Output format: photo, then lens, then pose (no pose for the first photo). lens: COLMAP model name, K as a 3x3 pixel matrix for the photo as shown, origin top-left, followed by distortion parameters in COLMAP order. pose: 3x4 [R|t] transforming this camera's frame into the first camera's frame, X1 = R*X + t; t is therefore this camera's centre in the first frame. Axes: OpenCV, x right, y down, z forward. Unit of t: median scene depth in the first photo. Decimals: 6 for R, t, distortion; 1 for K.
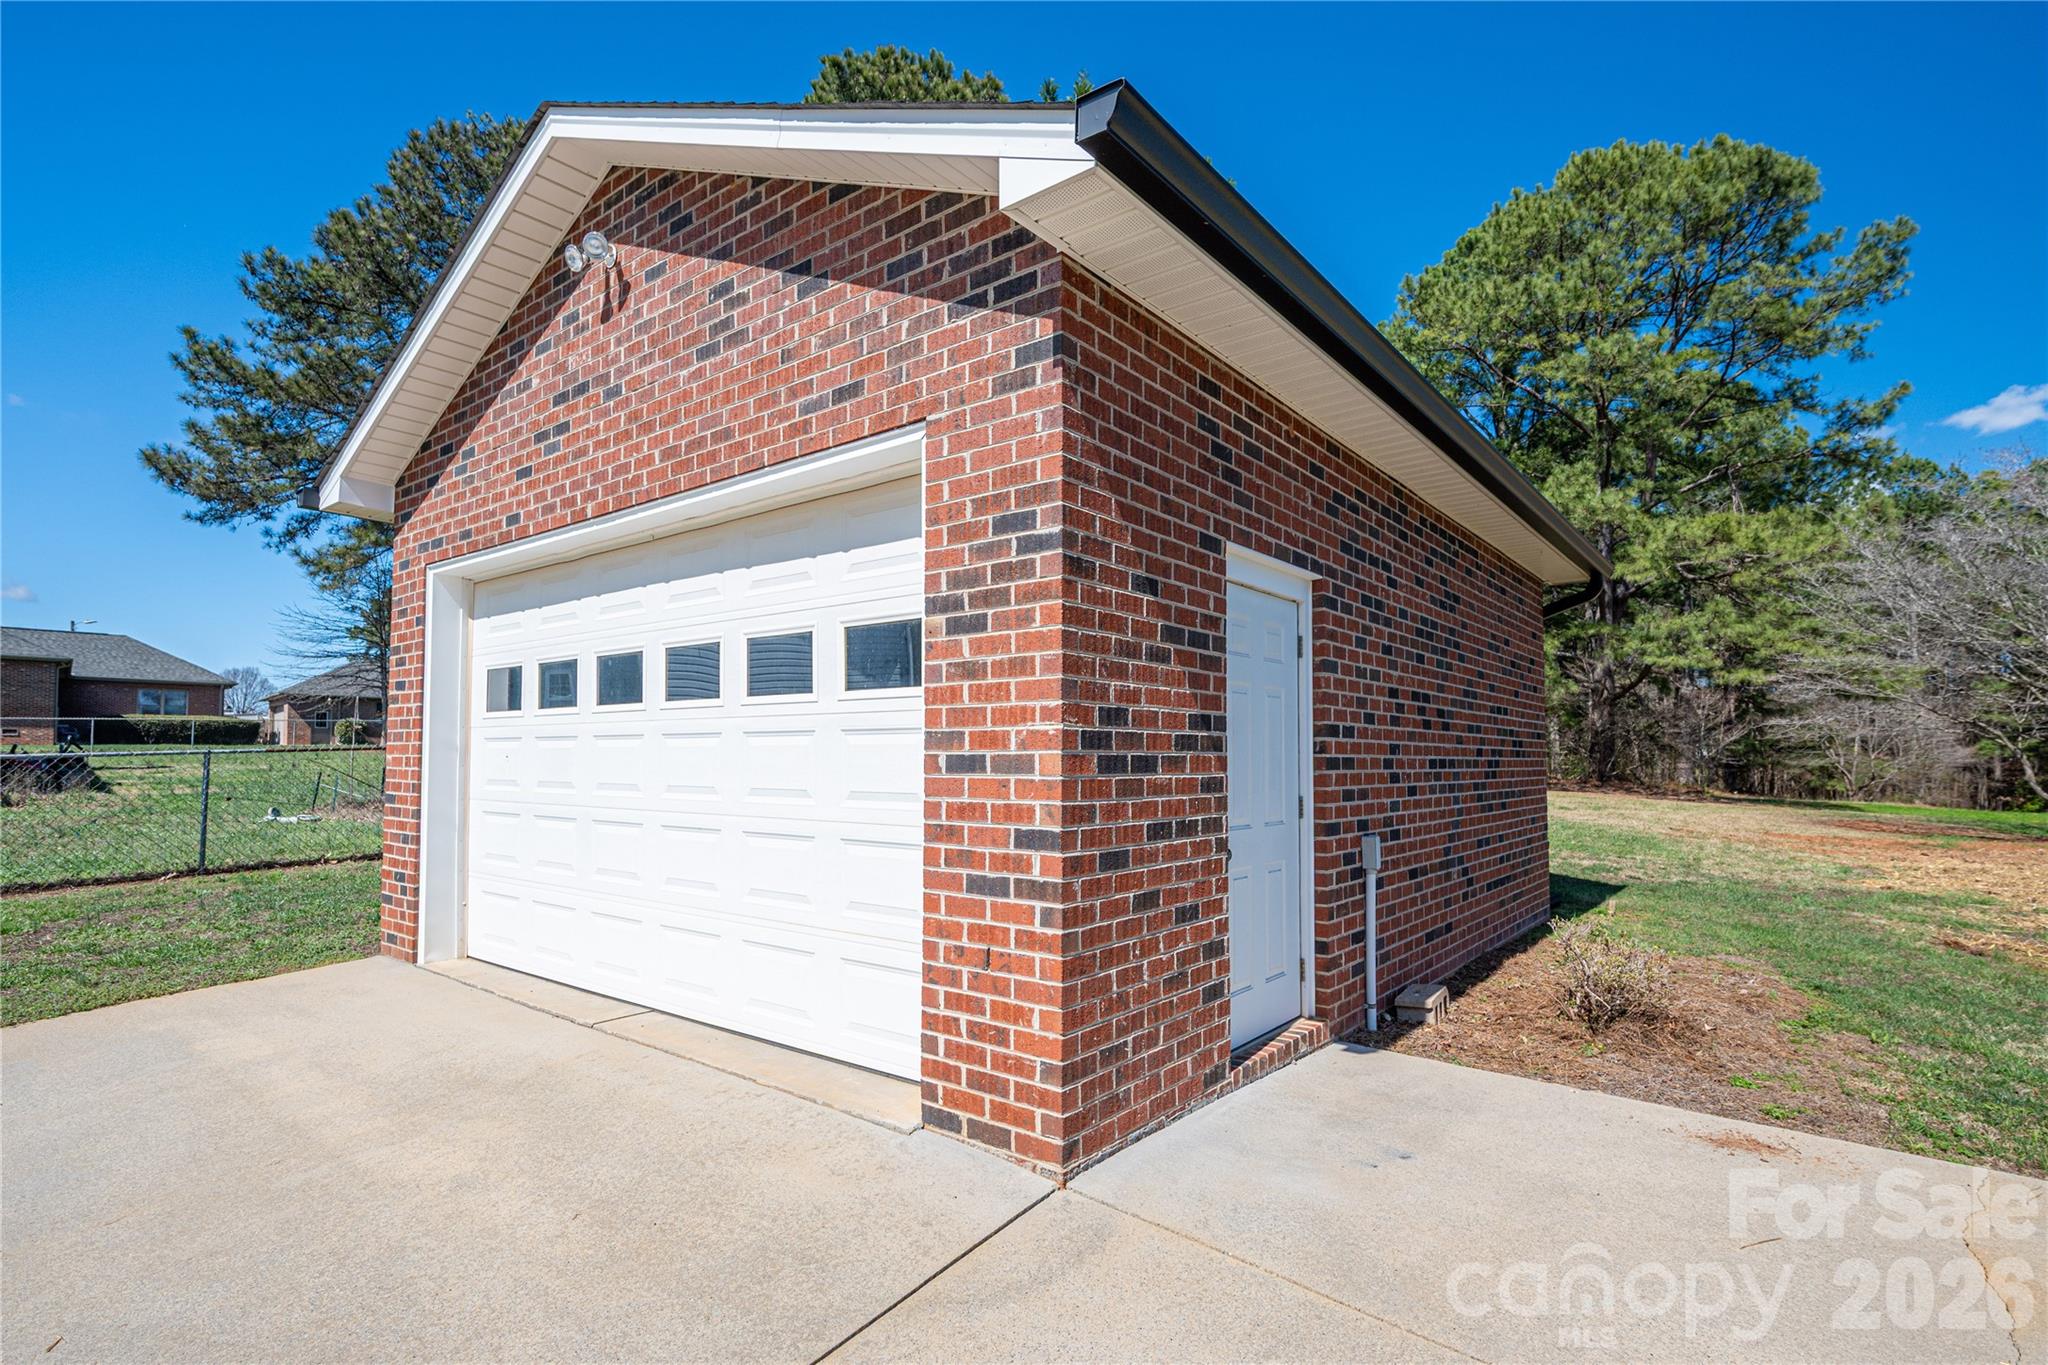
lens RADIAL K [[992.0, 0, 1024.6], [0, 992.0, 718.0], [0, 0, 1]] dist [0.000279, 0.000101]
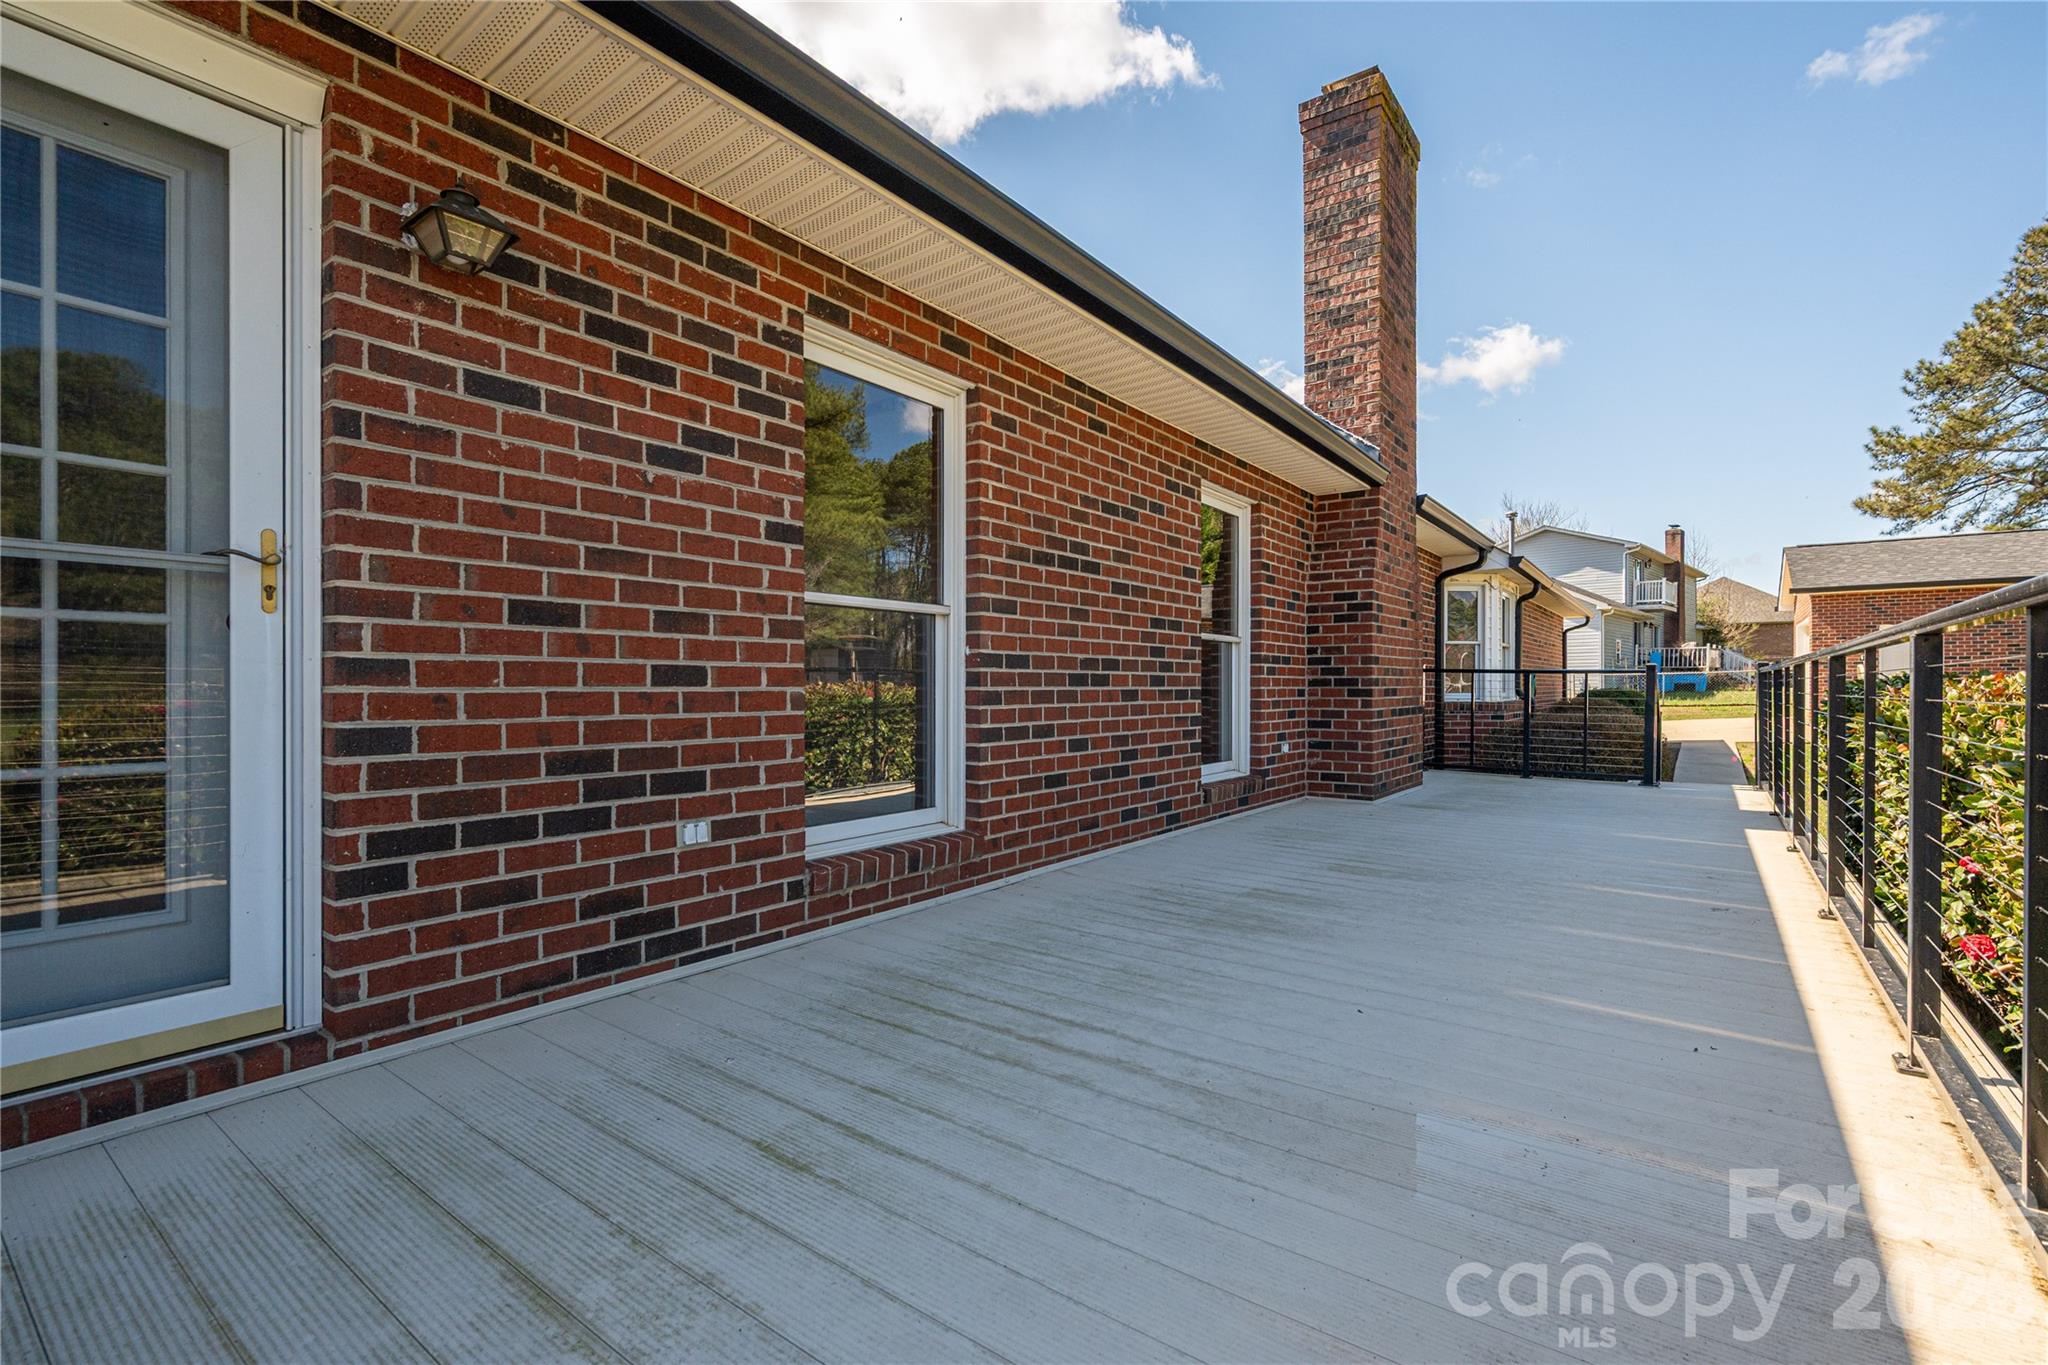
lens RADIAL K [[909.3, 0, 1024.0], [0, 909.3, 682.5], [0, 0, 1]] dist [0.000767, -0.000177]
pose [[0.028759, -0.004406, -0.999577, 3.688082], [0.047920, 0.998847, -0.003024, -0.088773], [0.998437, -0.047813, 0.028937, -2.867905]]
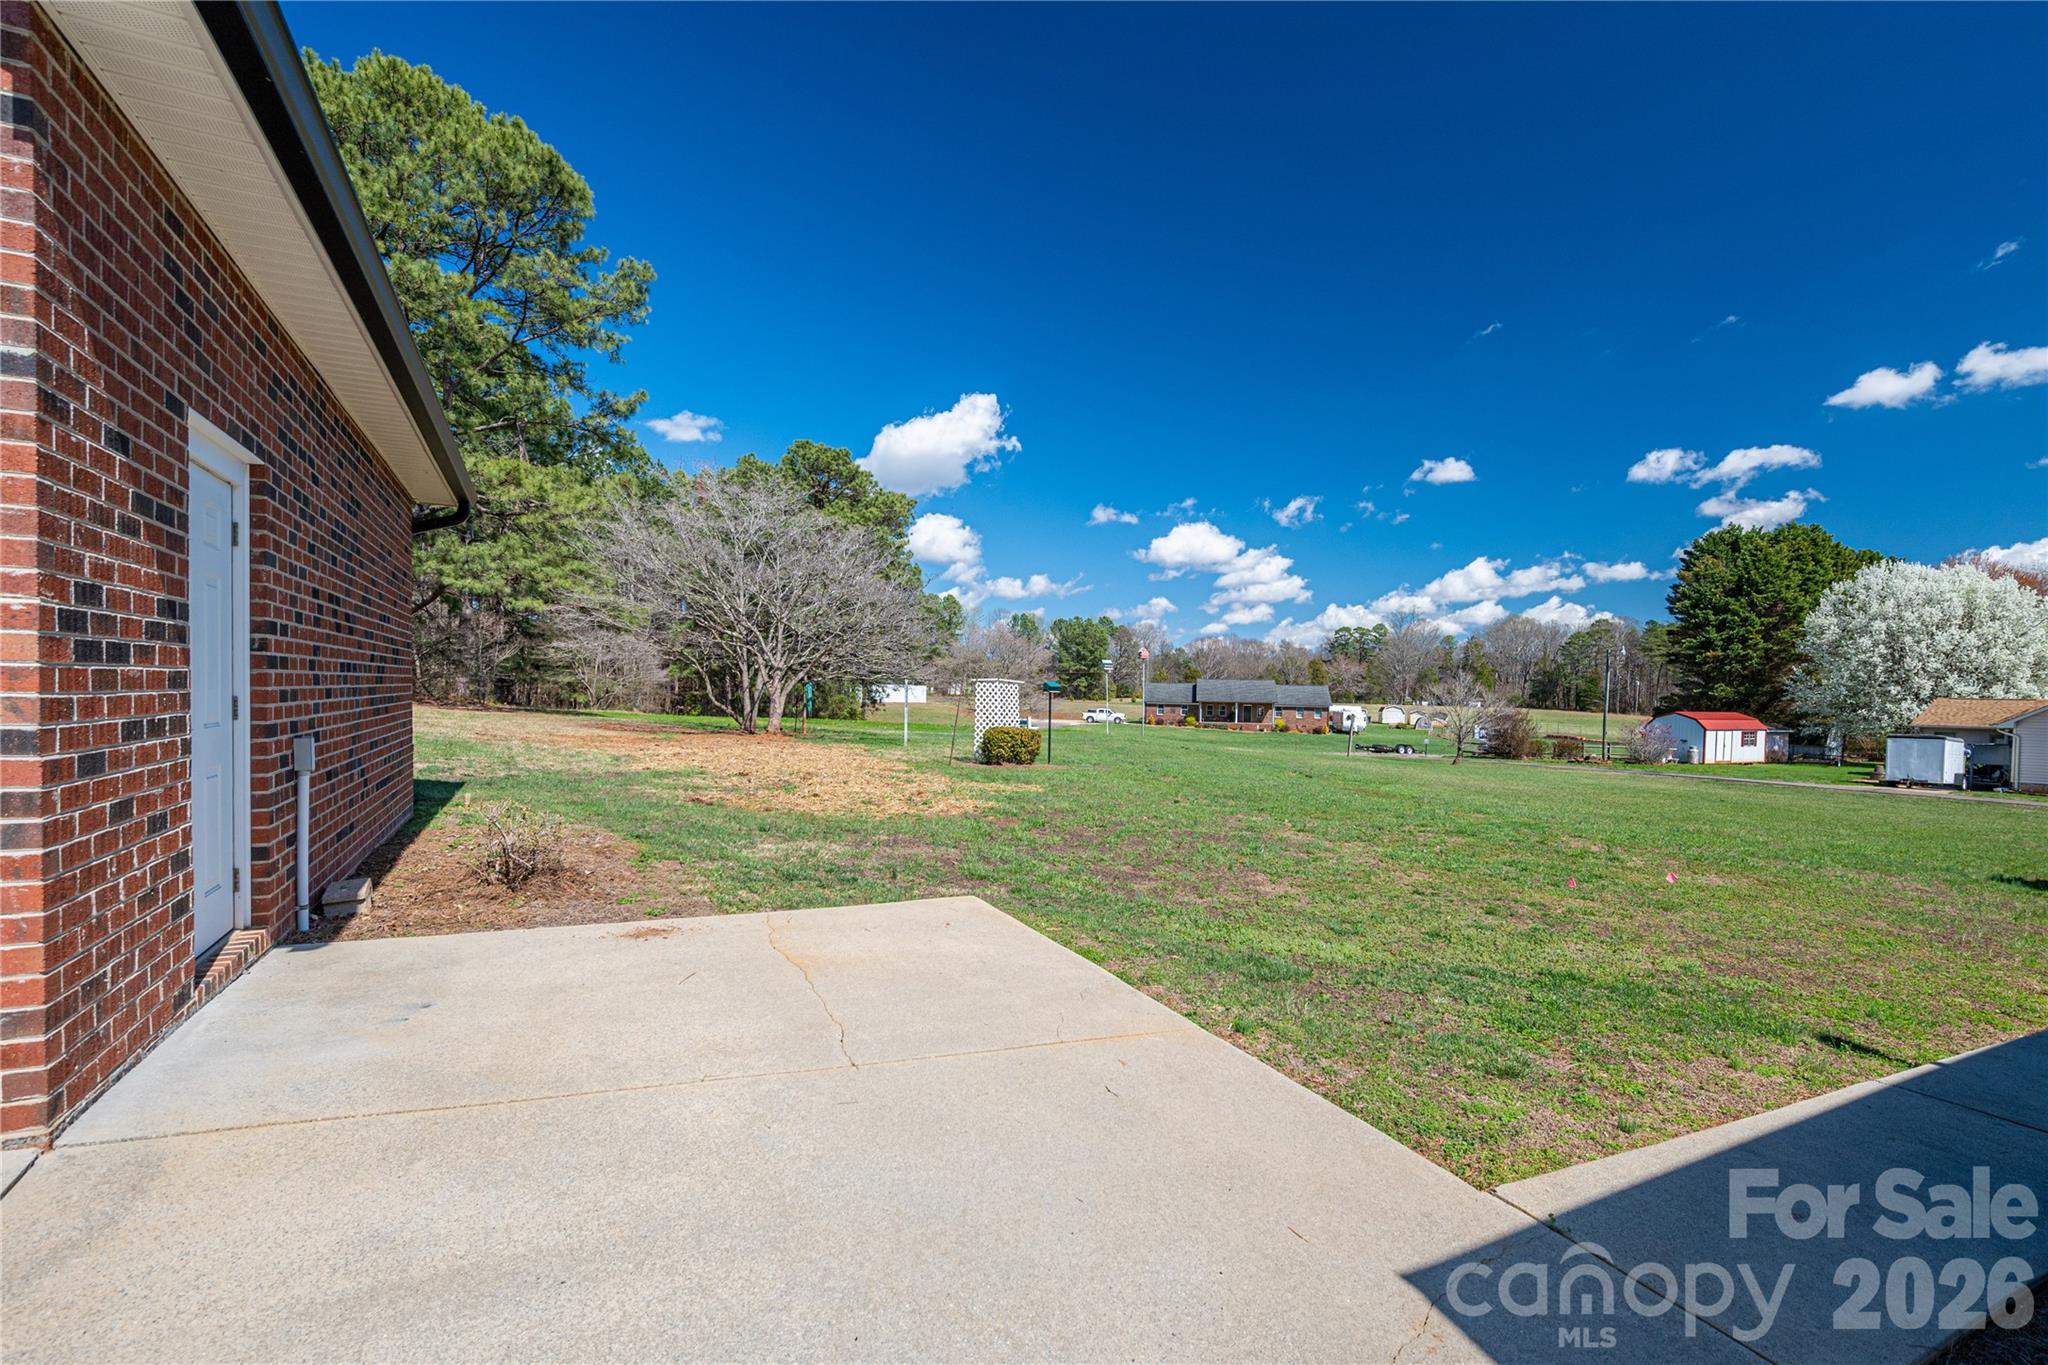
lens RADIAL K [[937.8, 0, 1024.0], [0, 937.8, 682.5], [0, 0, 1]] dist [0.000109, 0.000050]
pose [[0.422243, 0.015937, 0.906343, -0.199170], [-0.062232, 0.997996, 0.011444, 0.009957], [-0.904344, -0.061236, 0.422389, -0.035558]]
